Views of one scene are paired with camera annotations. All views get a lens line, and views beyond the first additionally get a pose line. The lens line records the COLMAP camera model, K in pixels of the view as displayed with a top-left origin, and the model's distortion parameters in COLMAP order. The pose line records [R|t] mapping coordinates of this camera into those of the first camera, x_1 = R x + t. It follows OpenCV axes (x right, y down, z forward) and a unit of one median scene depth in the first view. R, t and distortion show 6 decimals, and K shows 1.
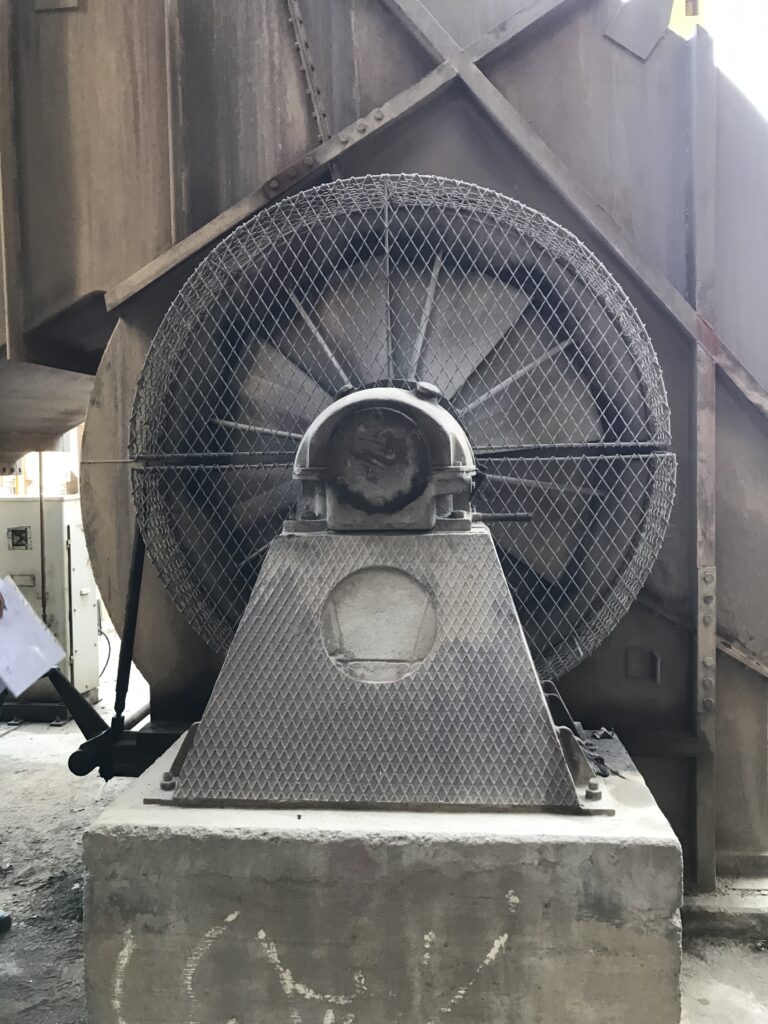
lens RADIAL K [[844.5, 0, 384.0], [0, 844.5, 512.0], [0, 0, 1]] dist [0.007854, -0.003420]
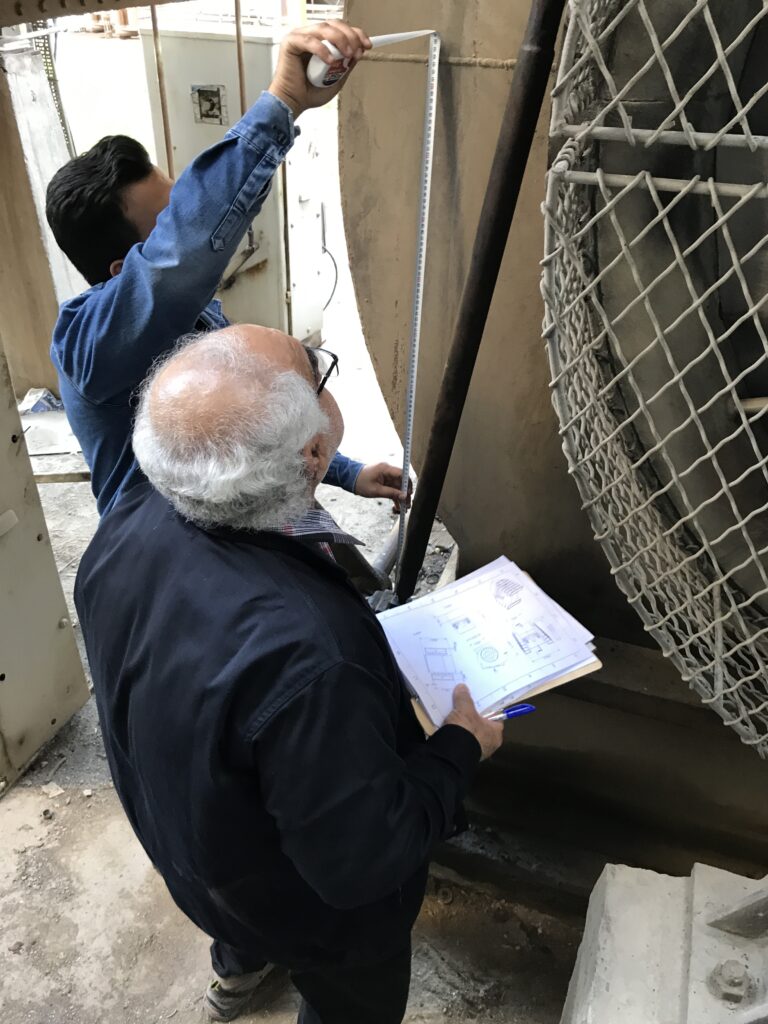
lens RADIAL K [[844.5, 0, 384.0], [0, 844.5, 512.0], [0, 0, 1]] dist [0.007854, -0.003420]
pose [[0.971933, 0.157890, -0.174406, -0.137355], [-0.044503, 0.851344, 0.522717, -0.048666], [0.231011, -0.500285, 0.834475, 0.330176]]
